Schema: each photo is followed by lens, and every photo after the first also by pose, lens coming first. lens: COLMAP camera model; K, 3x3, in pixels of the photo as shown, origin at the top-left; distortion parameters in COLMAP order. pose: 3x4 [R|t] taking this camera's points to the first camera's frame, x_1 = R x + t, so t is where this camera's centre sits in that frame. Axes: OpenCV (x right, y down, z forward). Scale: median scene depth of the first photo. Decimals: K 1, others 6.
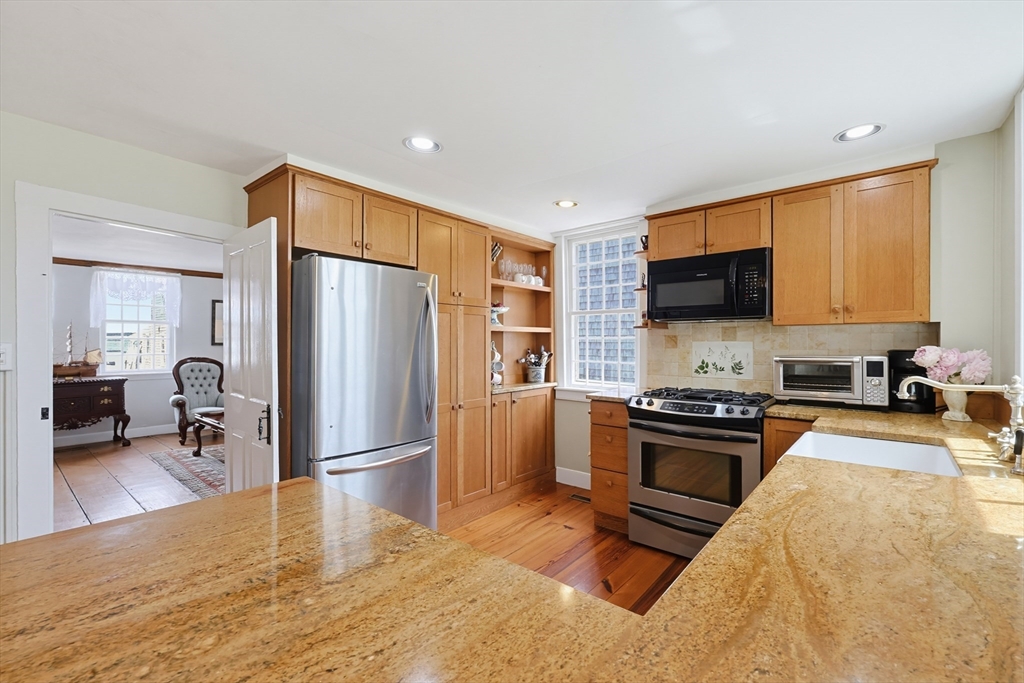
lens RADIAL K [[437.2, 0, 524.2], [0, 437.2, 342.7], [0, 0, 1]] dist [-0.002165, -0.000076]
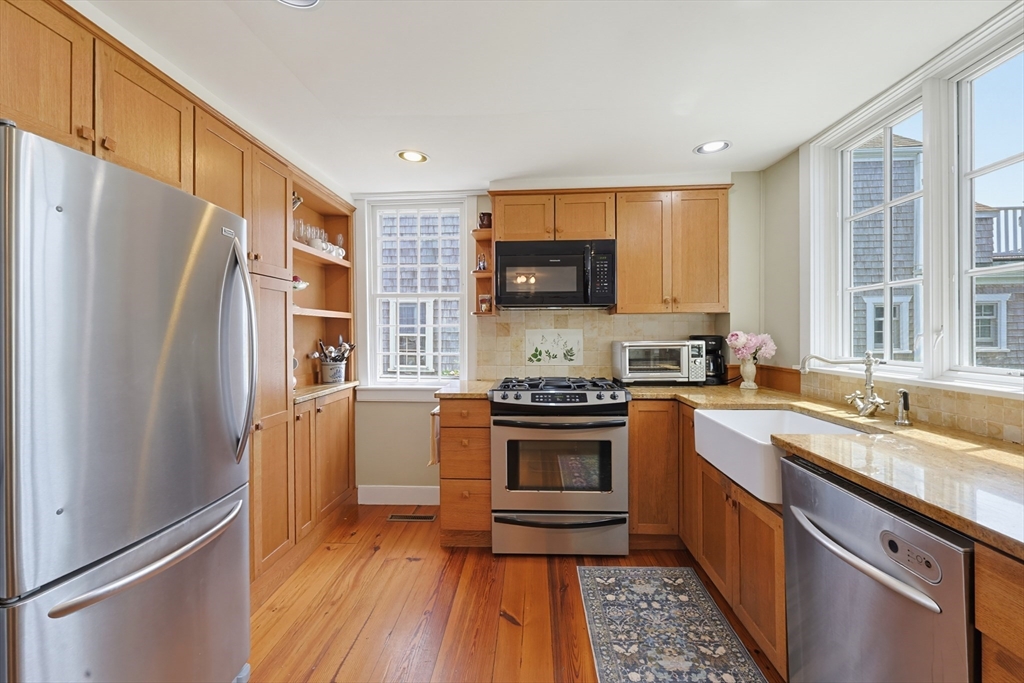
lens RADIAL K [[436.5, 0, 508.3], [0, 436.5, 335.3], [0, 0, 1]] dist [-0.003063, 0.000129]
pose [[0.805645, -0.007391, 0.592353, -0.234556], [0.005038, 0.999971, 0.005625, 0.005615], [-0.592377, -0.001547, 0.805659, 0.251594]]
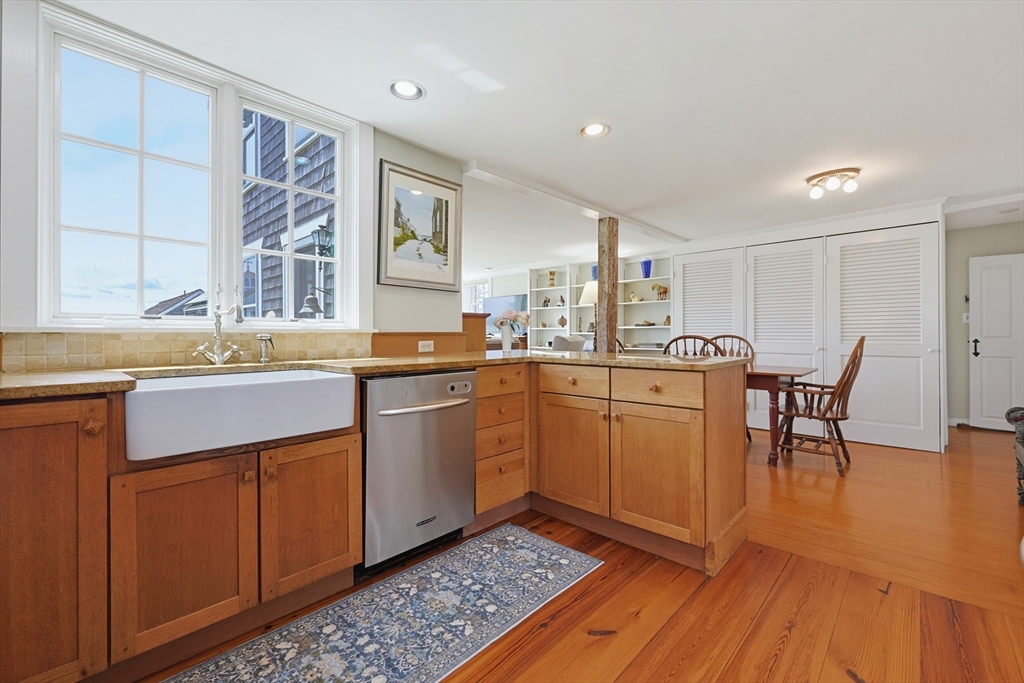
lens RADIAL K [[437.1, 0, 520.5], [0, 437.1, 333.9], [0, 0, 1]] dist [-0.001004, -0.000149]
pose [[-0.998891, 0.005461, 0.046755, 0.036896], [0.005282, 0.999978, -0.003959, 0.079438], [-0.046775, -0.003708, -0.998899, 1.023365]]
